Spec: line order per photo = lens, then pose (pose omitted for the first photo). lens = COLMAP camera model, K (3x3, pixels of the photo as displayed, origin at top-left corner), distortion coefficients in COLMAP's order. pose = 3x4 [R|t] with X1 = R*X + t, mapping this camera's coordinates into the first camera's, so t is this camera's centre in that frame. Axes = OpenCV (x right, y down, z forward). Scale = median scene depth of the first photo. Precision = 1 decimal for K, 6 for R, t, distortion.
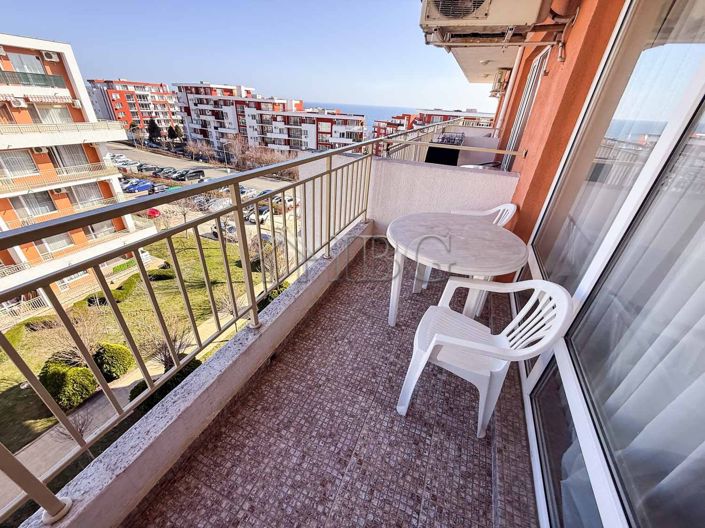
lens RADIAL K [[298.6, 0, 352.5], [0, 298.6, 264.0], [0, 0, 1]] dist [0.031360, -0.000396]
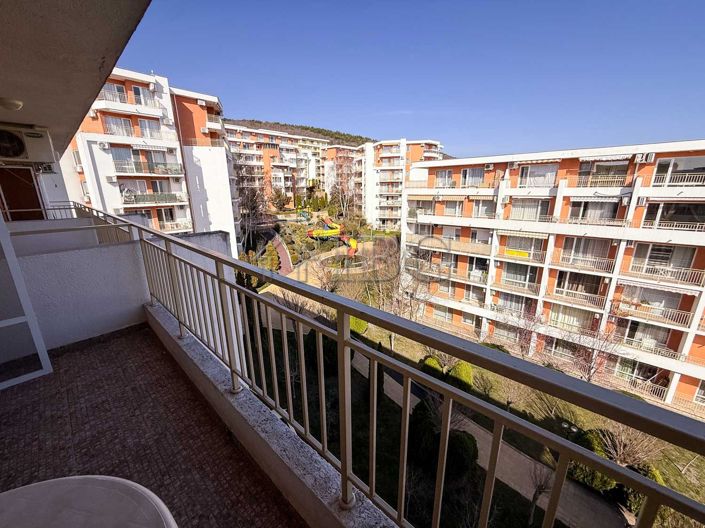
lens RADIAL K [[289.9, 0, 352.5], [0, 289.9, 264.0], [0, 0, 1]] dist [0.000565, 0.000011]
pose [[-0.377033, 0.205750, -0.903058, 0.078449], [-0.441211, 0.817379, 0.370438, -0.138465], [0.814358, 0.538106, -0.217400, 0.270852]]
